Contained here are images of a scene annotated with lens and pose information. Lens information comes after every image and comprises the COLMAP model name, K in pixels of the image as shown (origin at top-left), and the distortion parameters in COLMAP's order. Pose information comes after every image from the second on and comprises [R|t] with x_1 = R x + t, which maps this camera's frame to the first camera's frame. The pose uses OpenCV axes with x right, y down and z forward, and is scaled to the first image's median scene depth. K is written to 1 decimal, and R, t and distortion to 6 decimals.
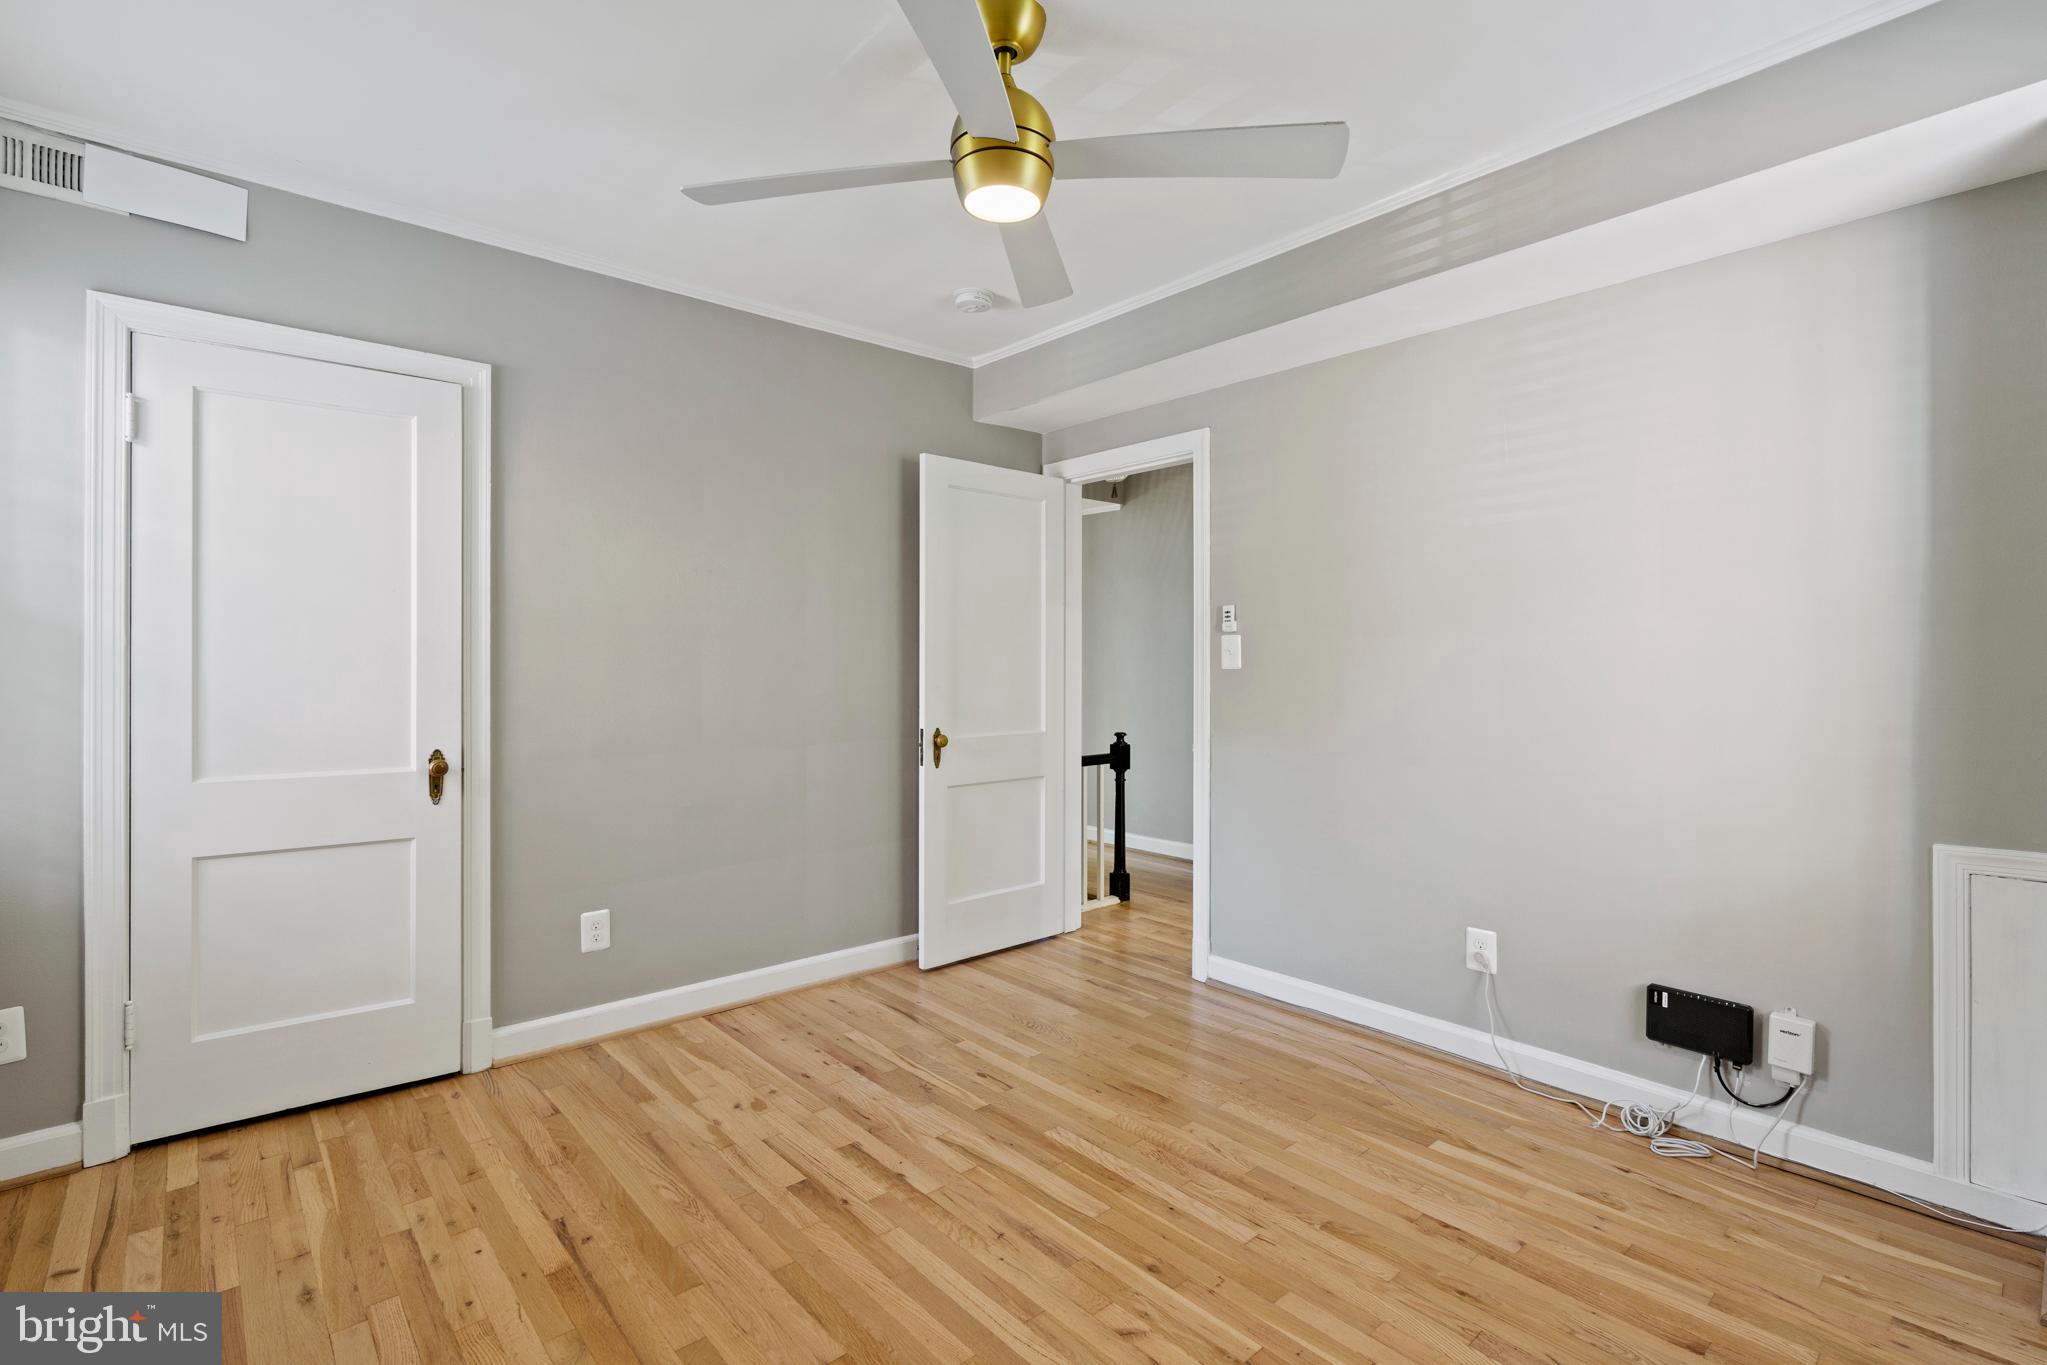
lens RADIAL K [[939.2, 0, 1009.6], [0, 939.2, 663.6], [0, 0, 1]] dist [-0.012415, 0.004757]
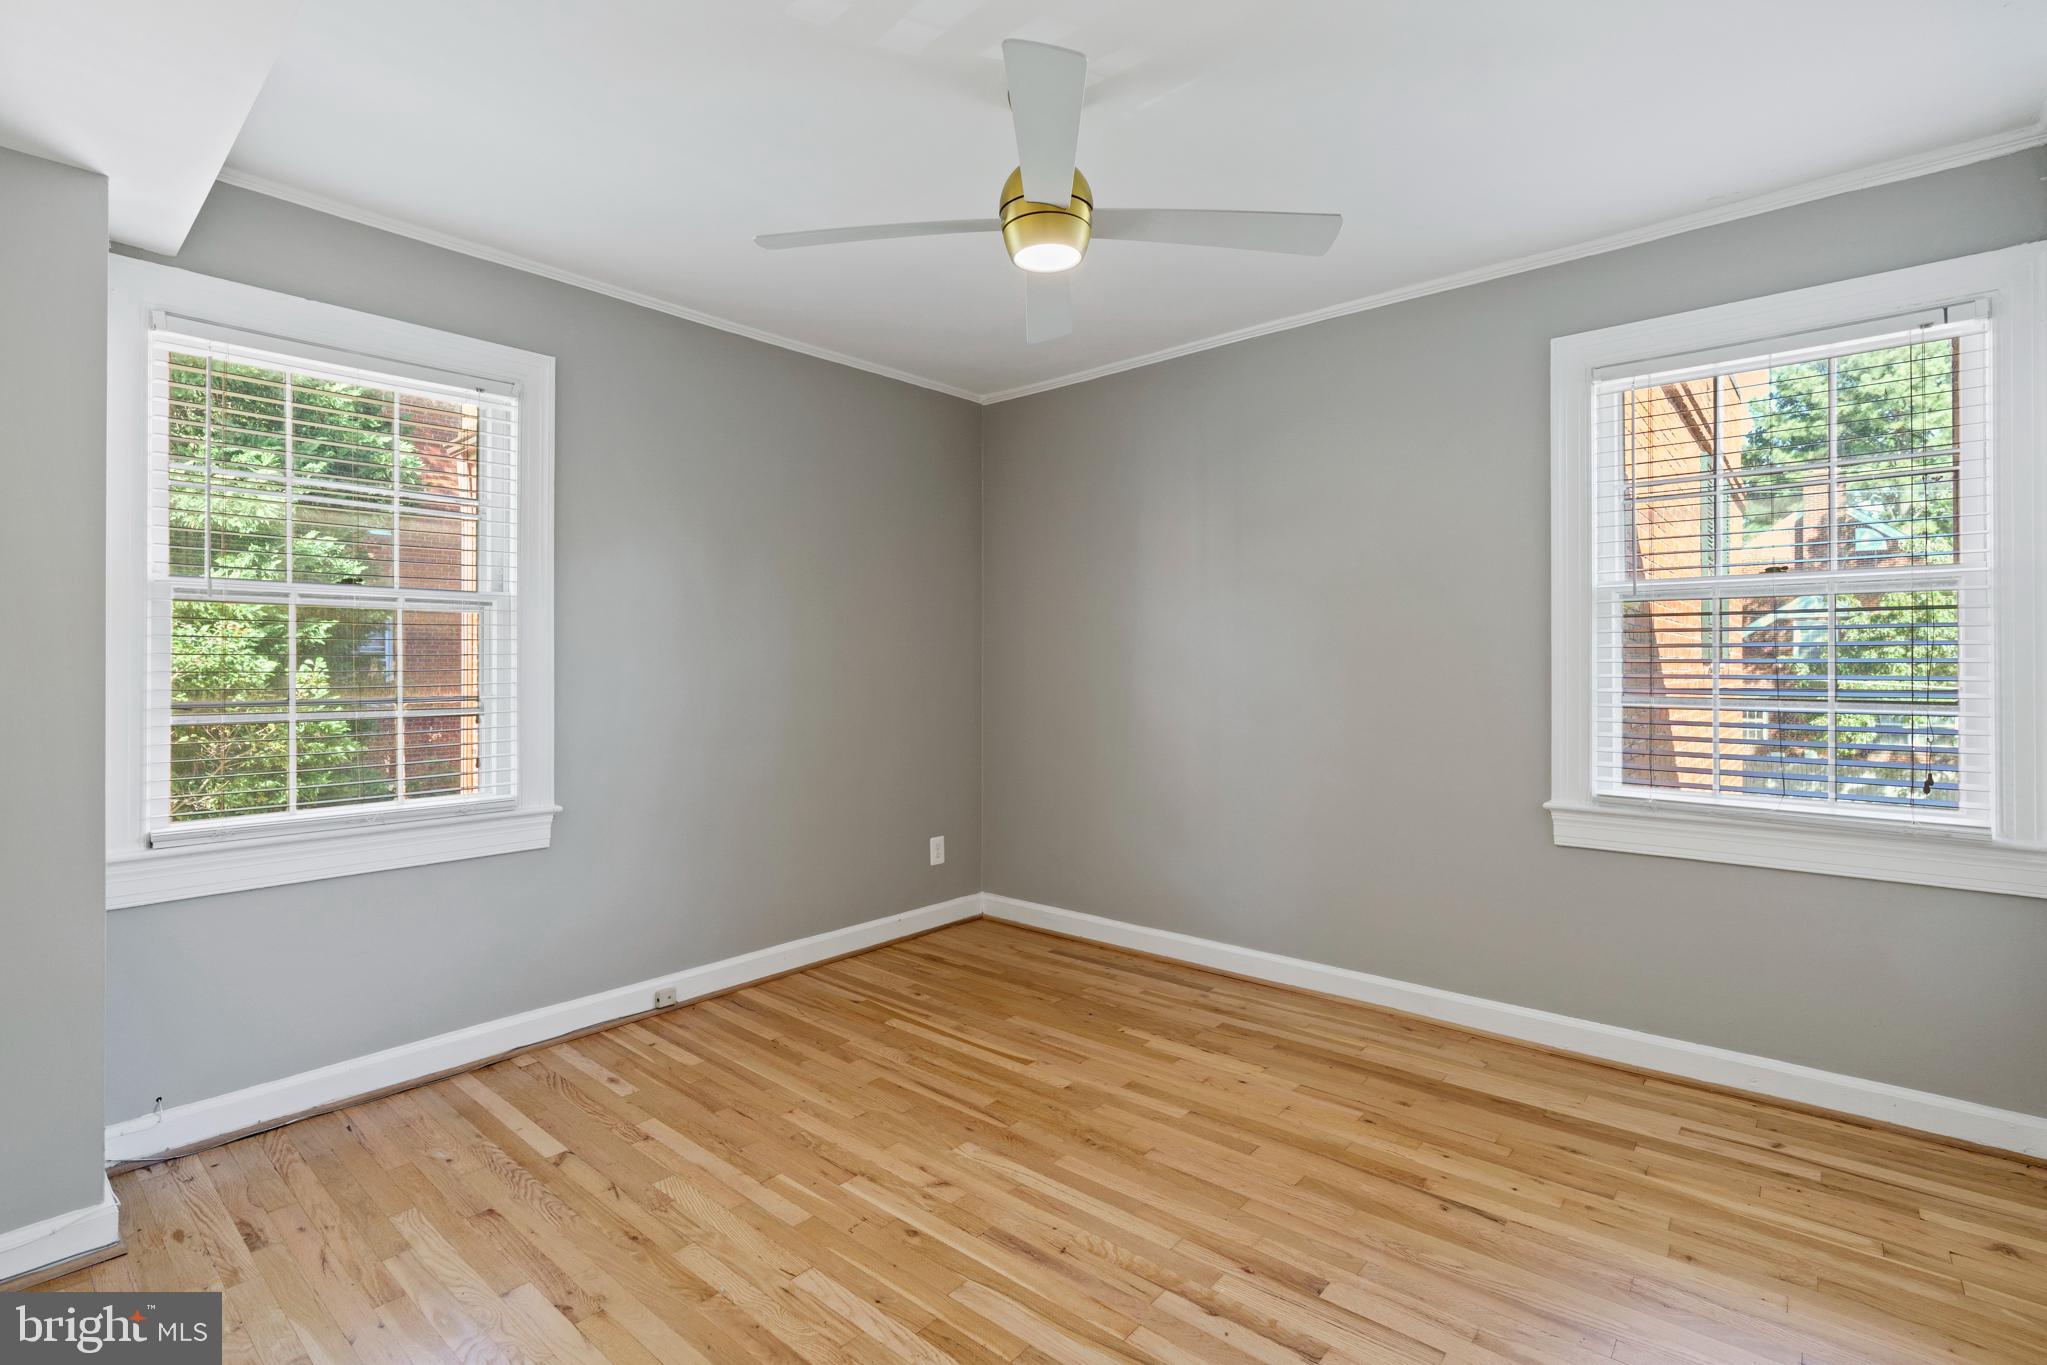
lens RADIAL K [[939.2, 0, 1011.6], [0, 939.2, 662.0], [0, 0, 1]] dist [-0.012415, 0.004757]
pose [[-0.990542, 0.000643, -0.137207, 0.148314], [0.000710, 1.000000, -0.000438, -0.002822], [0.137206, -0.000531, -0.990542, 1.635428]]
